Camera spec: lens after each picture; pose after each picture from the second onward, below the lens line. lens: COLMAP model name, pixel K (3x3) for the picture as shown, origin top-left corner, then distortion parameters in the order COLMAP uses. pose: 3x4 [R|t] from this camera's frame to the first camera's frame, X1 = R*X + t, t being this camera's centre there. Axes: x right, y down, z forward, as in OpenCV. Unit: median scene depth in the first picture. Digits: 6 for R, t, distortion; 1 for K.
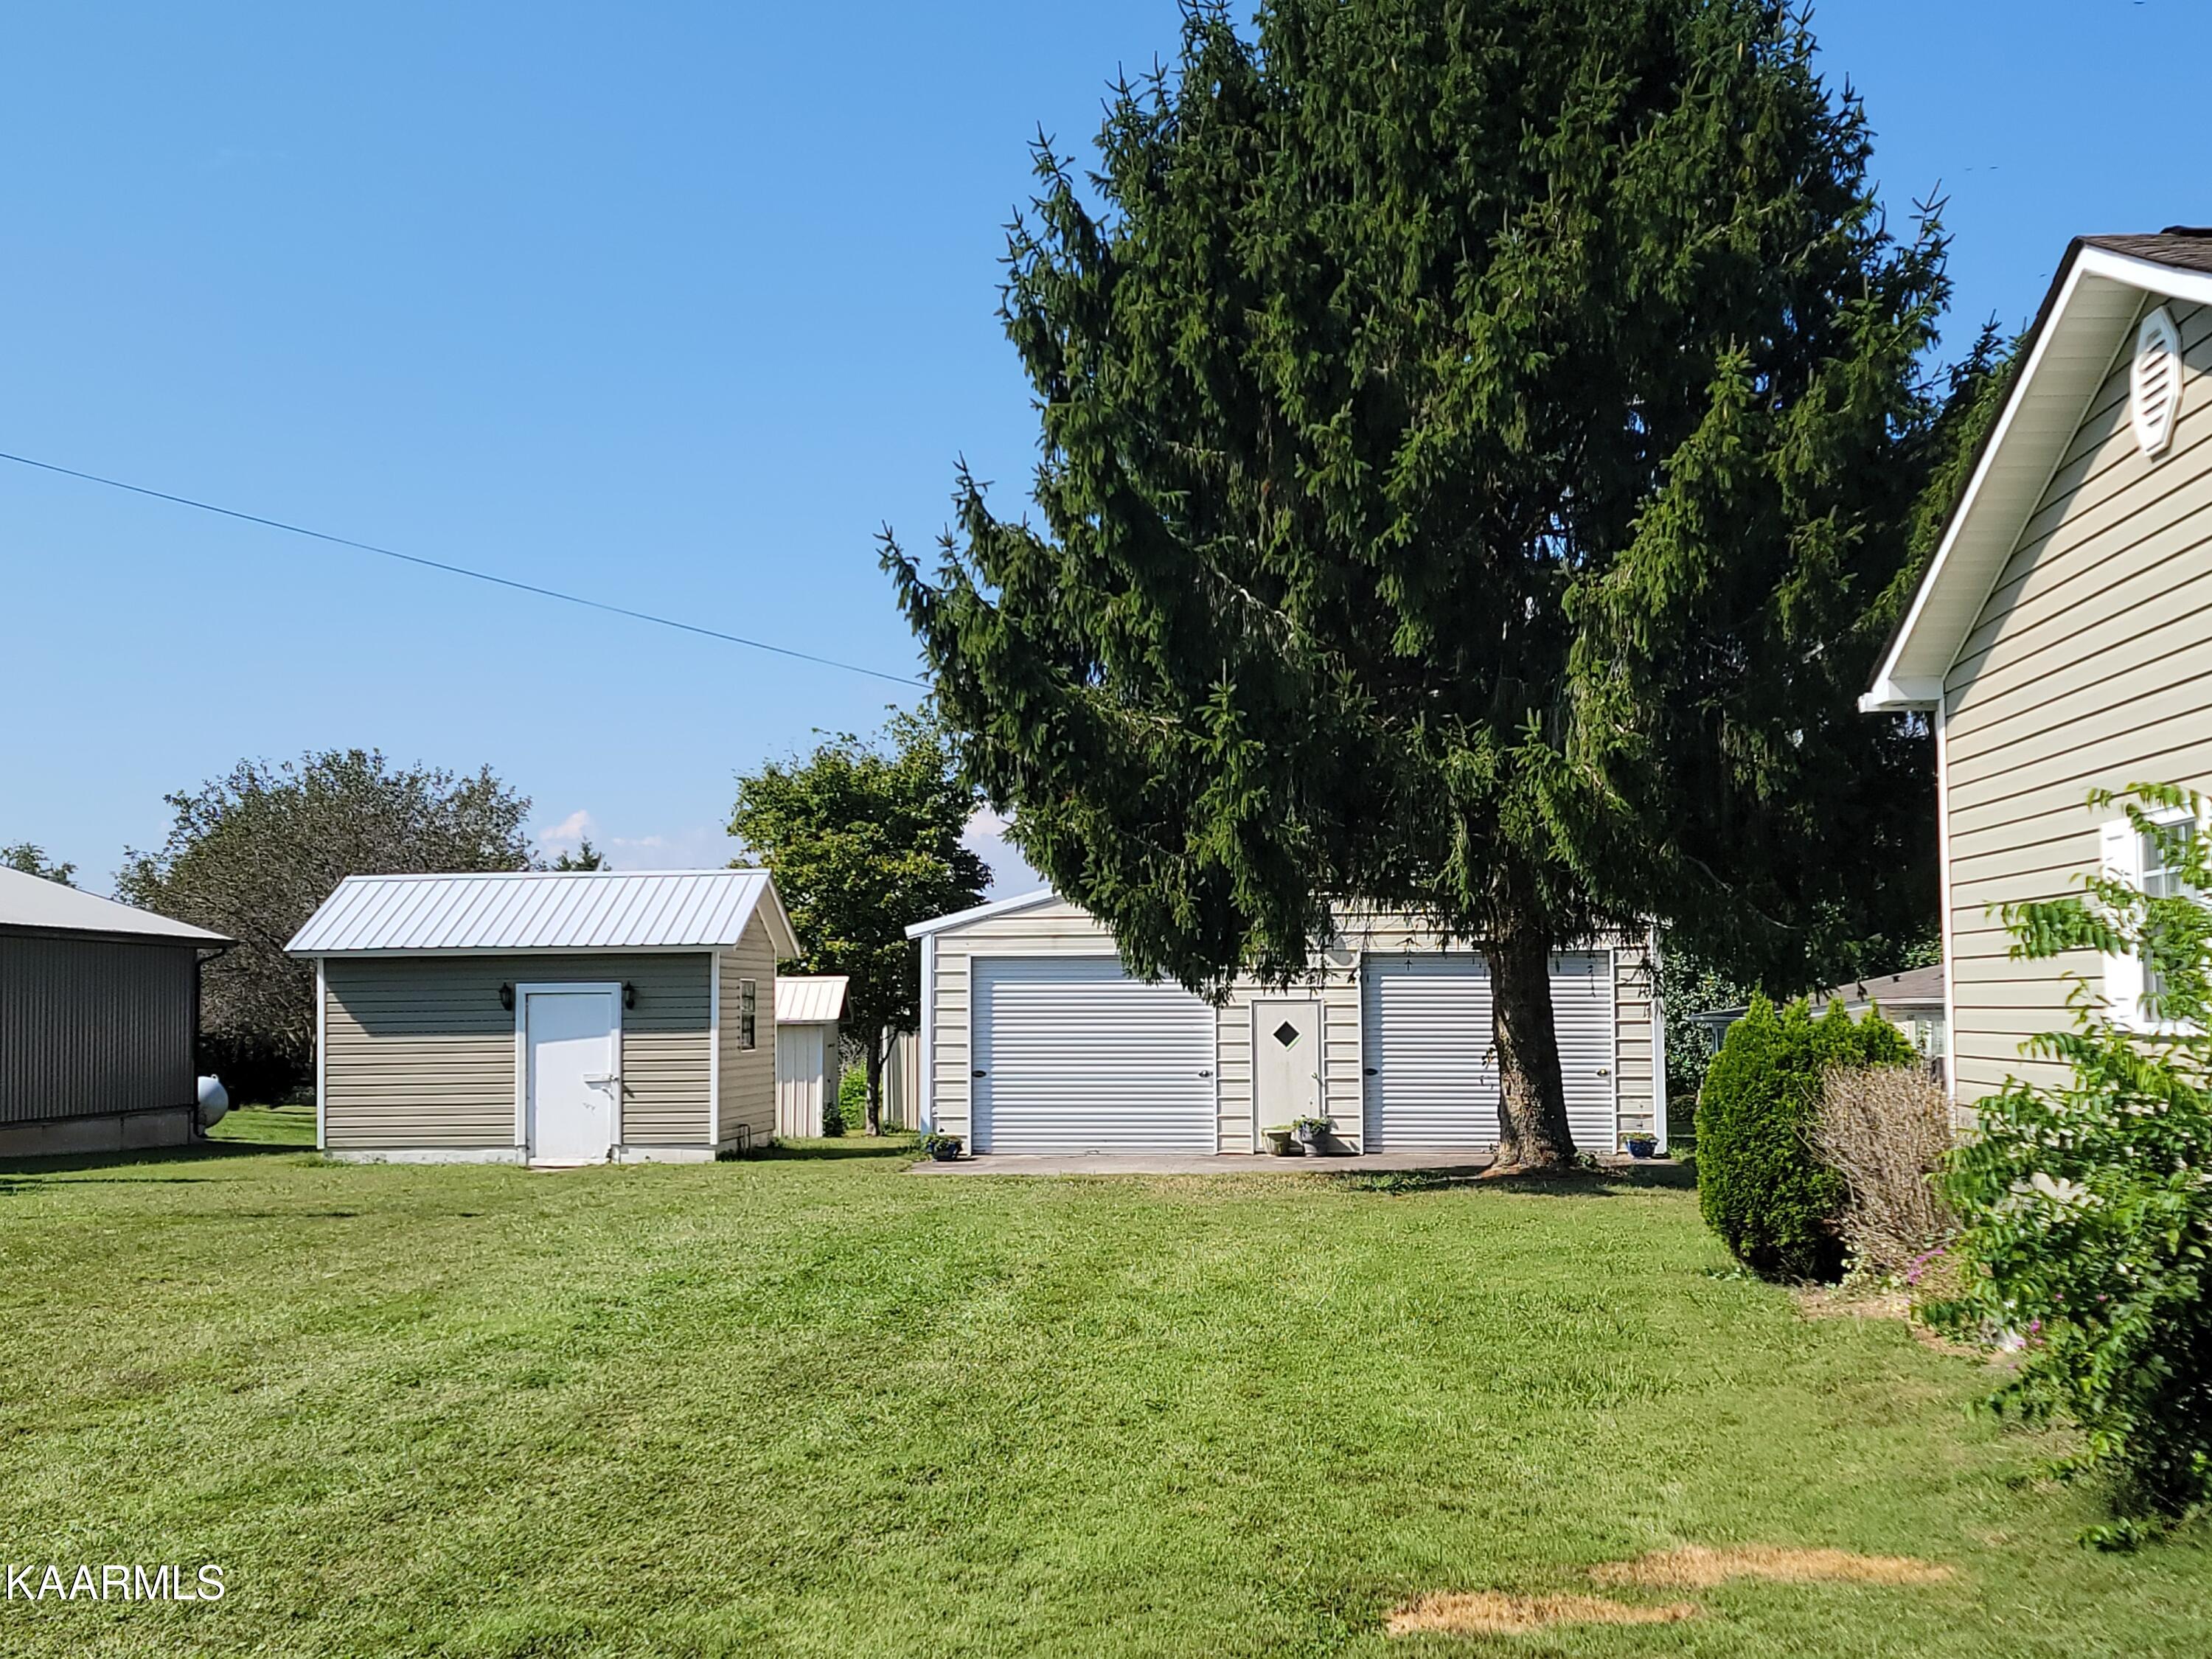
lens RADIAL K [[2455.5, 0, 1106.0], [0, 2455.5, 829.5], [0, 0, 1]] dist [0.091442, -0.003805]
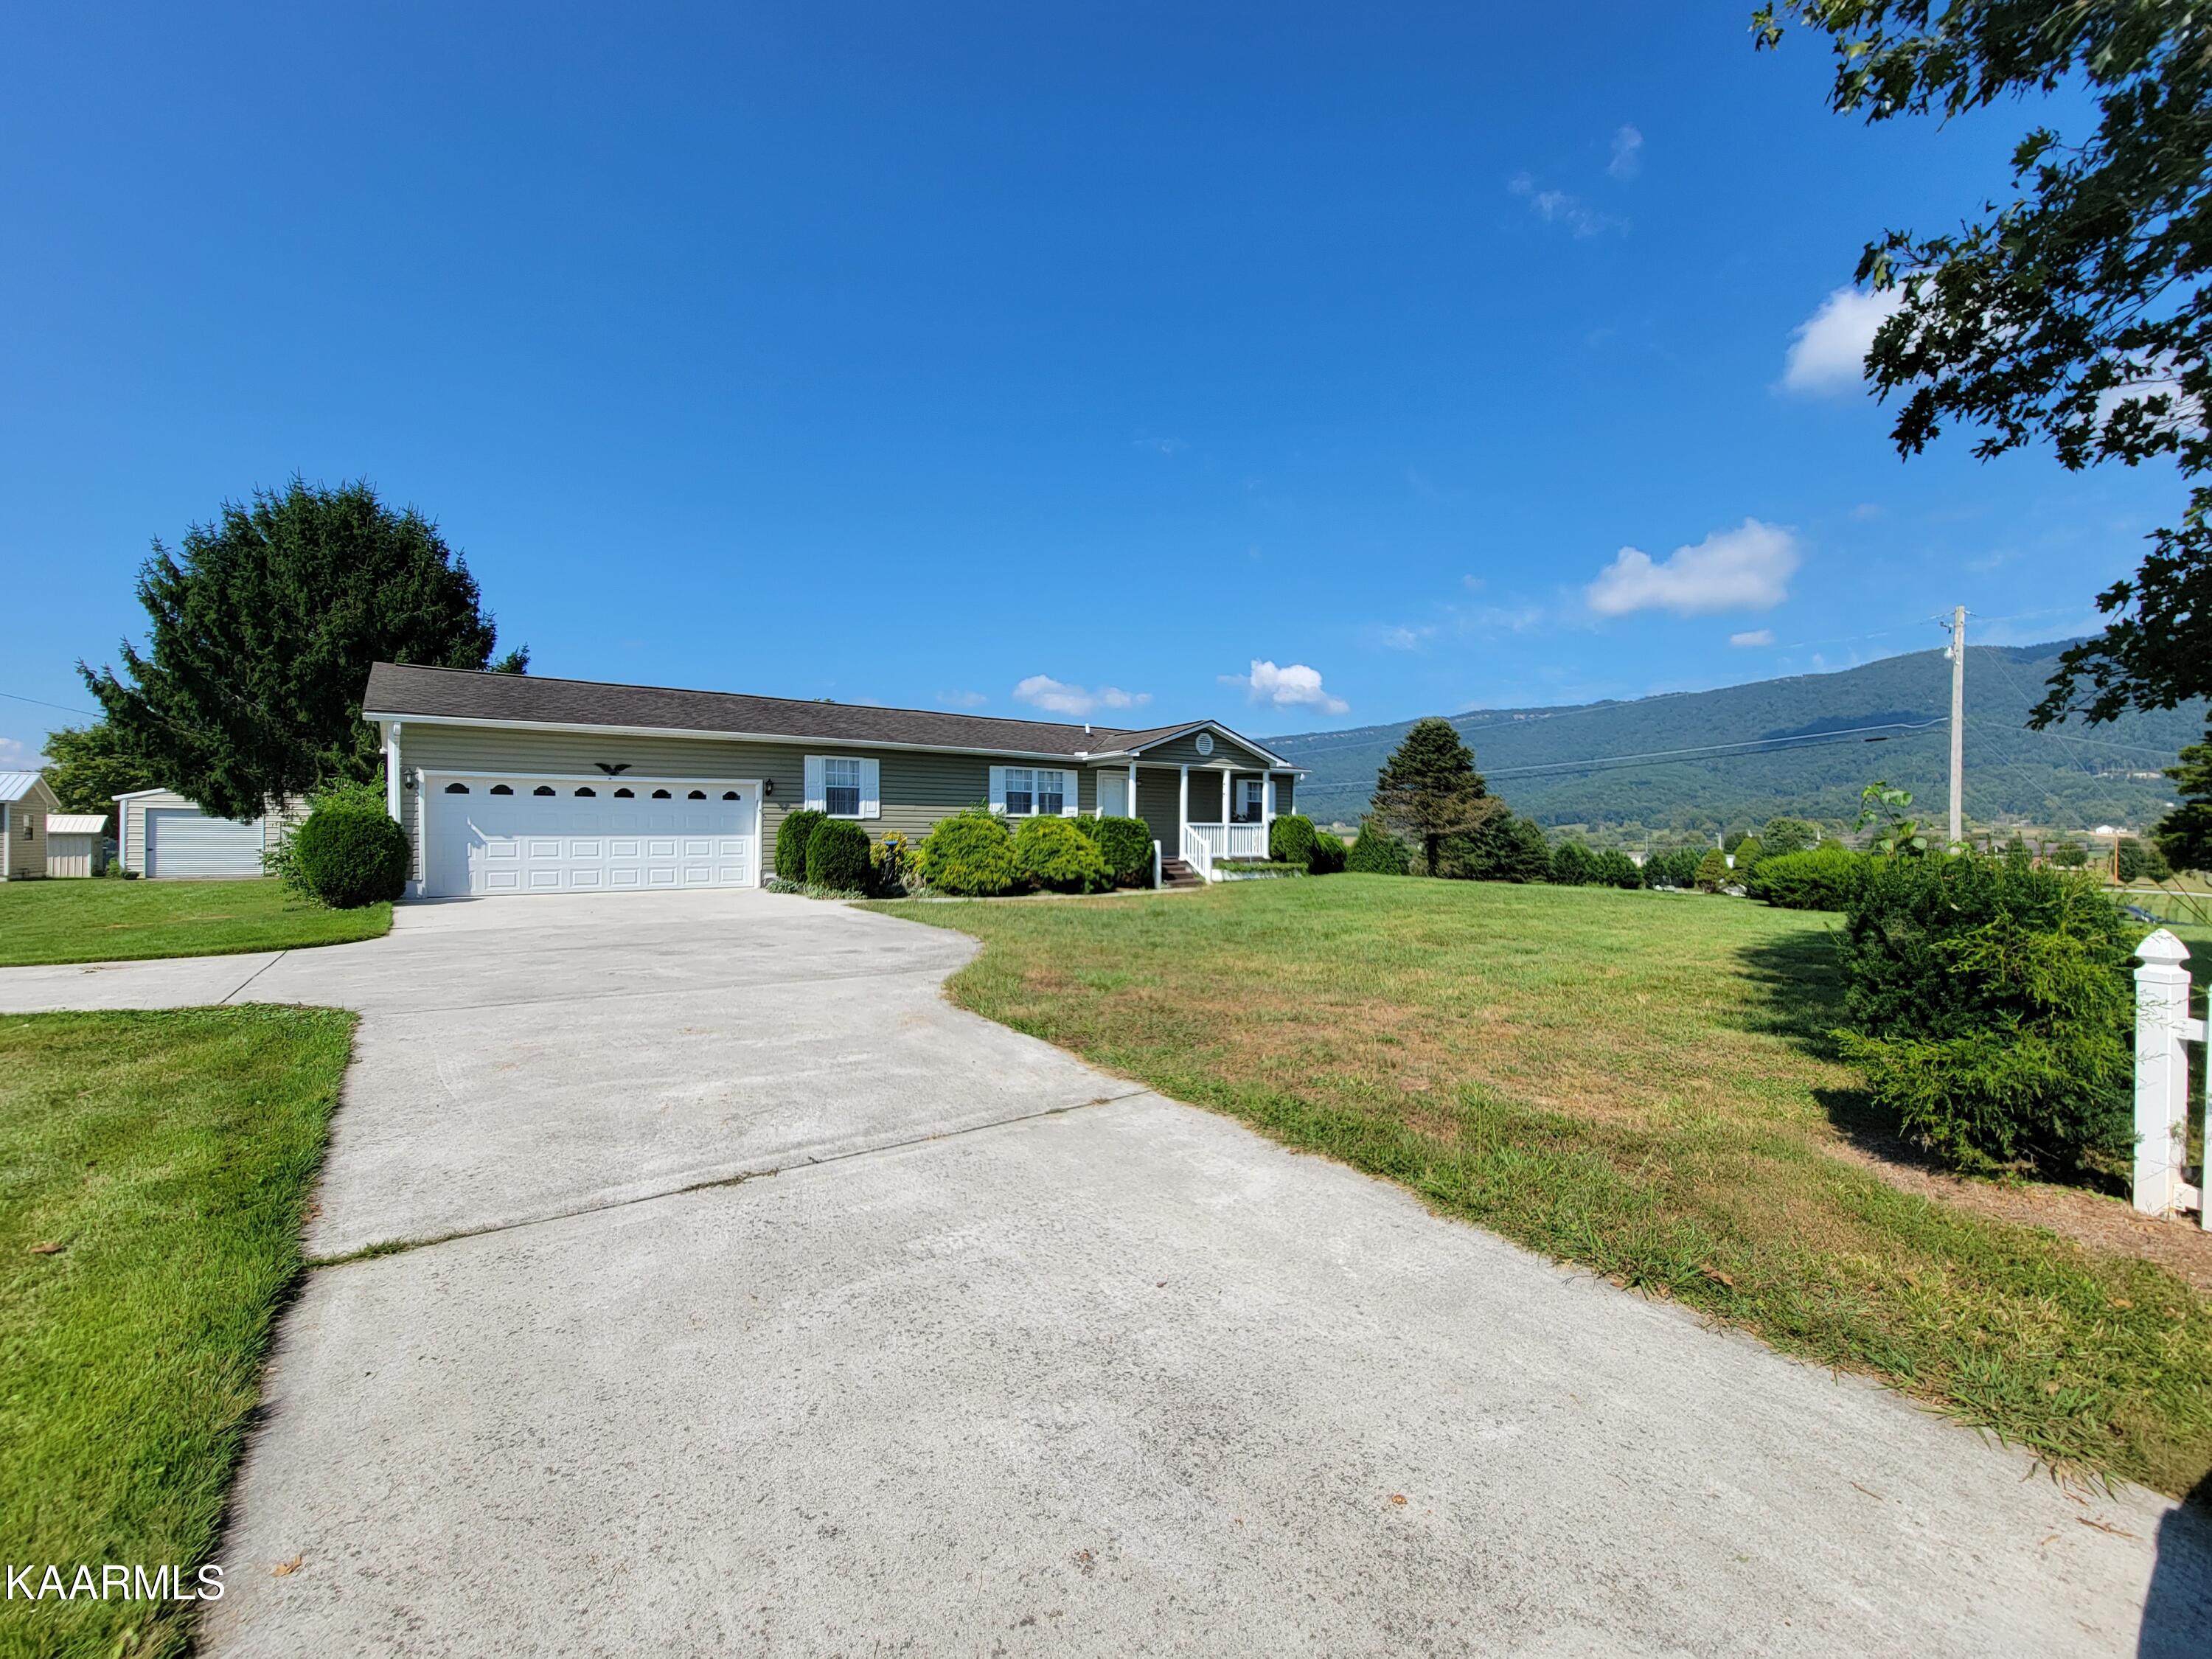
lens RADIAL K [[891.5, 0, 1118.4], [0, 891.5, 827.4], [0, 0, 1]] dist [-0.006100, -0.000066]
pose [[0.773458, 0.017165, 0.633615, 0.205729], [-0.052914, 0.997892, 0.037559, -0.028918], [-0.631635, -0.062578, 0.772736, -0.607643]]
